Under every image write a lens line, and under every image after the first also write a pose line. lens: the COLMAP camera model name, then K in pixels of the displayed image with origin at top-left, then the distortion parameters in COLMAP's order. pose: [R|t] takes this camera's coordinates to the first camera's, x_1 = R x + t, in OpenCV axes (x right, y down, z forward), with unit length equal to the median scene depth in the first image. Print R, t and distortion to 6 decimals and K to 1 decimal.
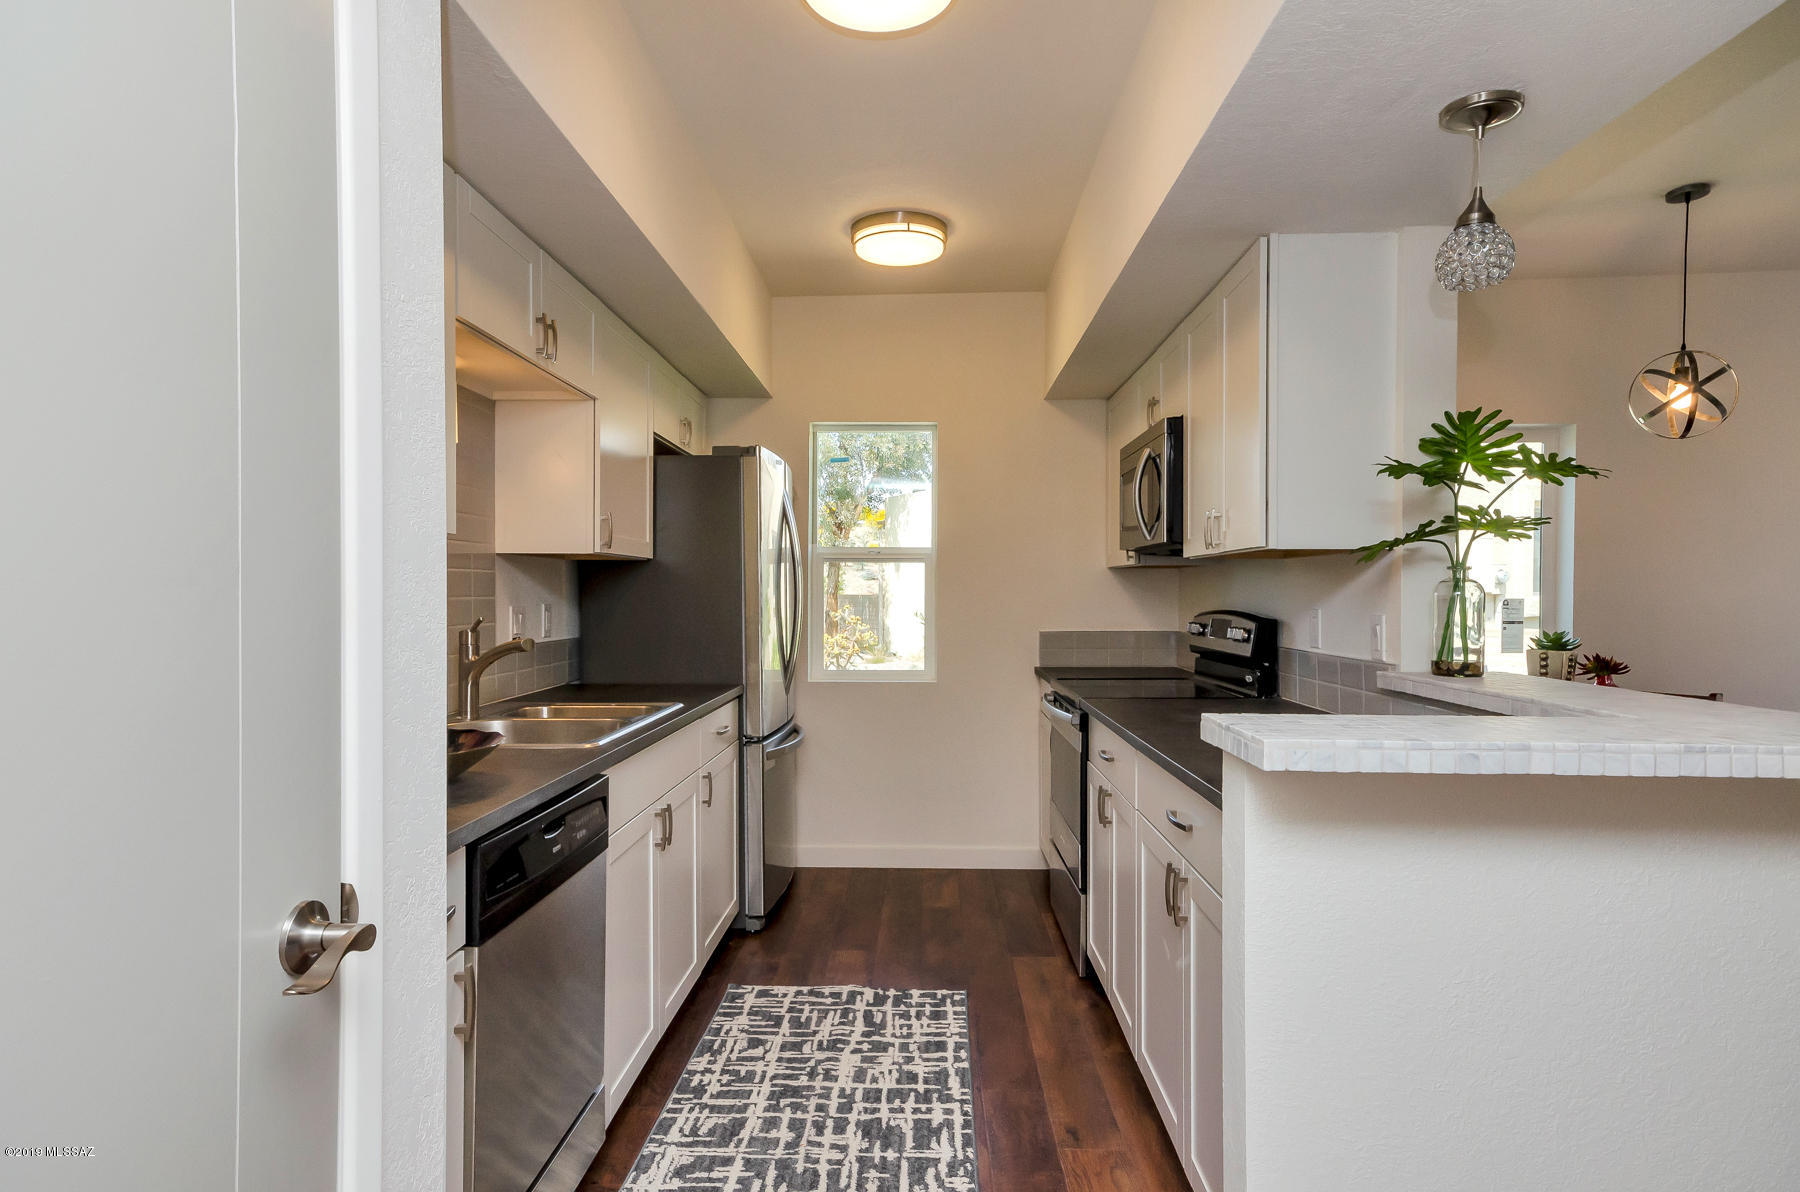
lens RADIAL K [[991.1, 0, 900.7], [0, 991.1, 596.2], [0, 0, 1]] dist [0.002585, 0.003009]
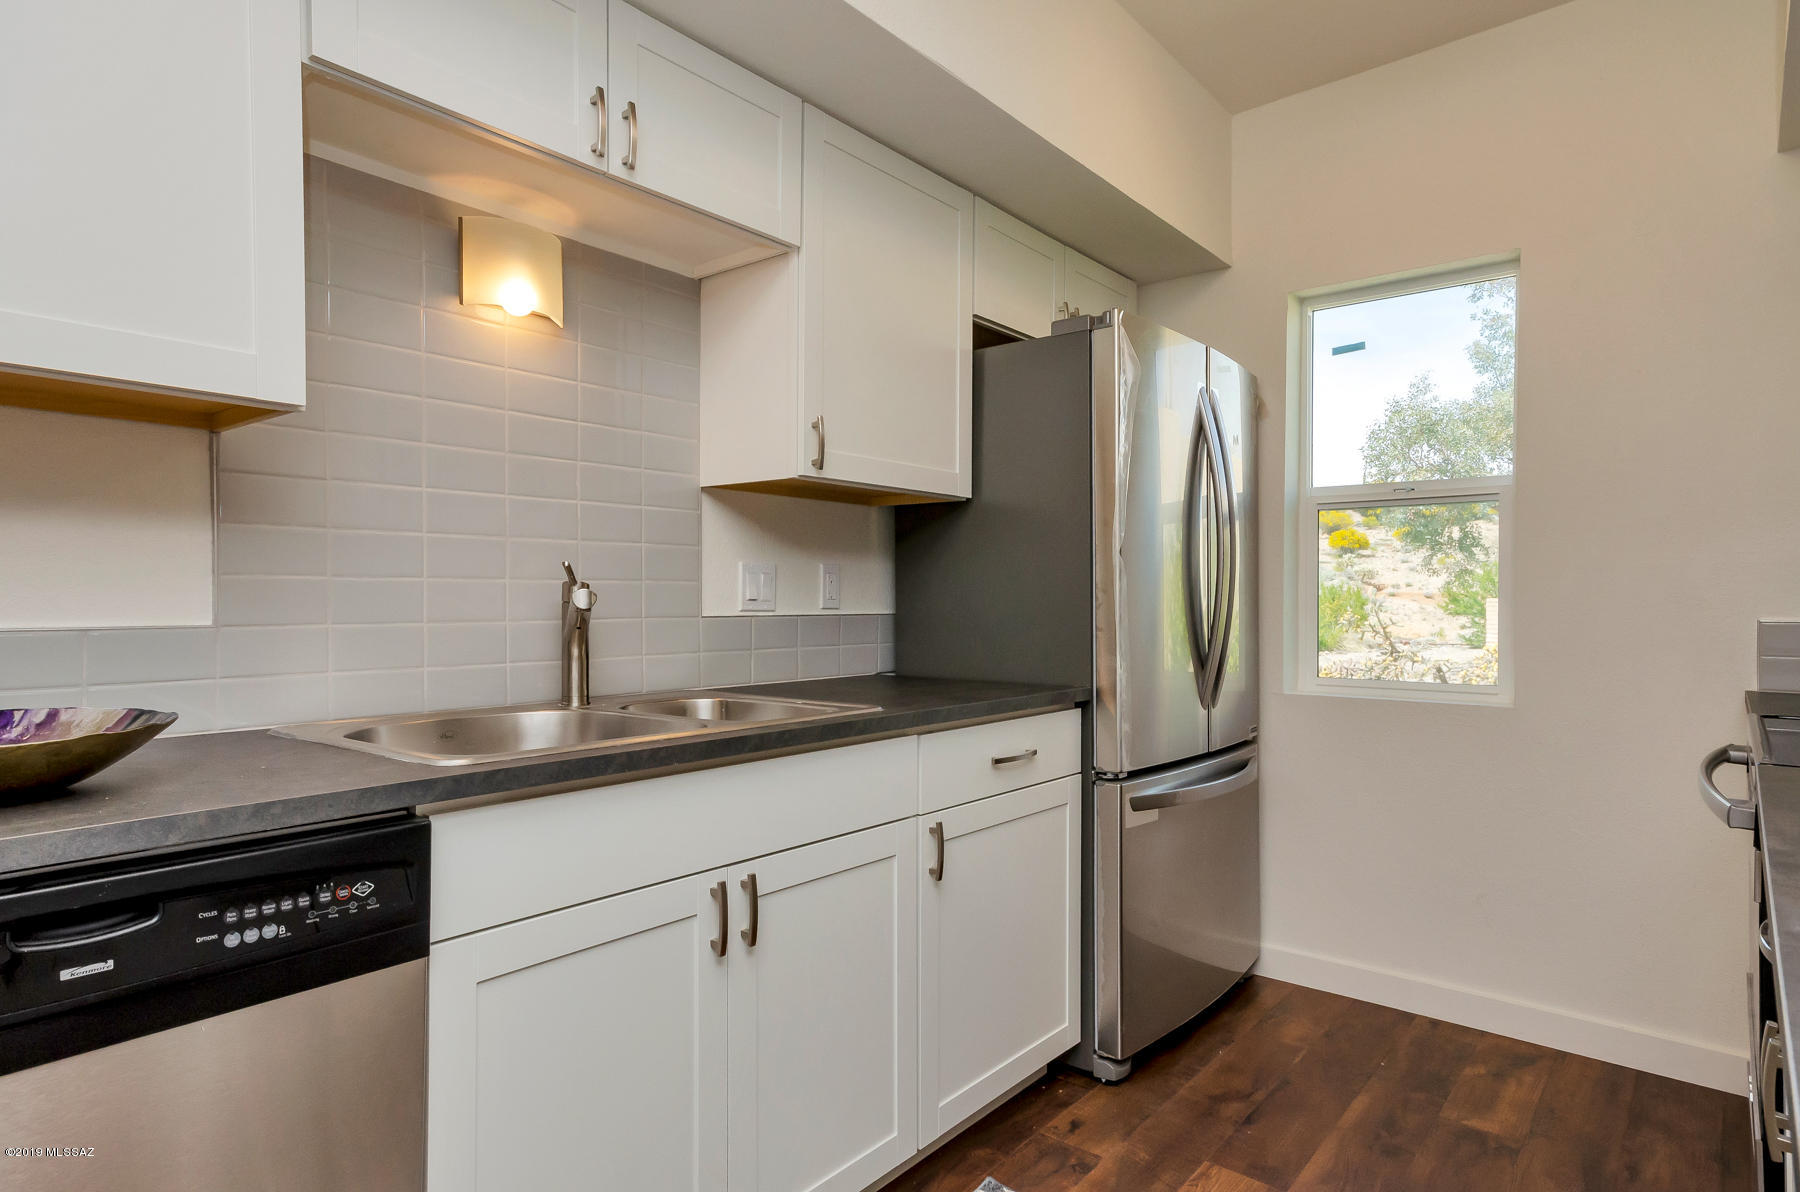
lens RADIAL K [[991.1, 0, 896.6], [0, 991.1, 600.2], [0, 0, 1]] dist [0.002585, 0.003009]
pose [[0.782426, 0.006291, -0.622711, 0.138524], [-0.005059, 0.999980, 0.003746, 0.031368], [0.622722, 0.000219, 0.782443, 0.422006]]
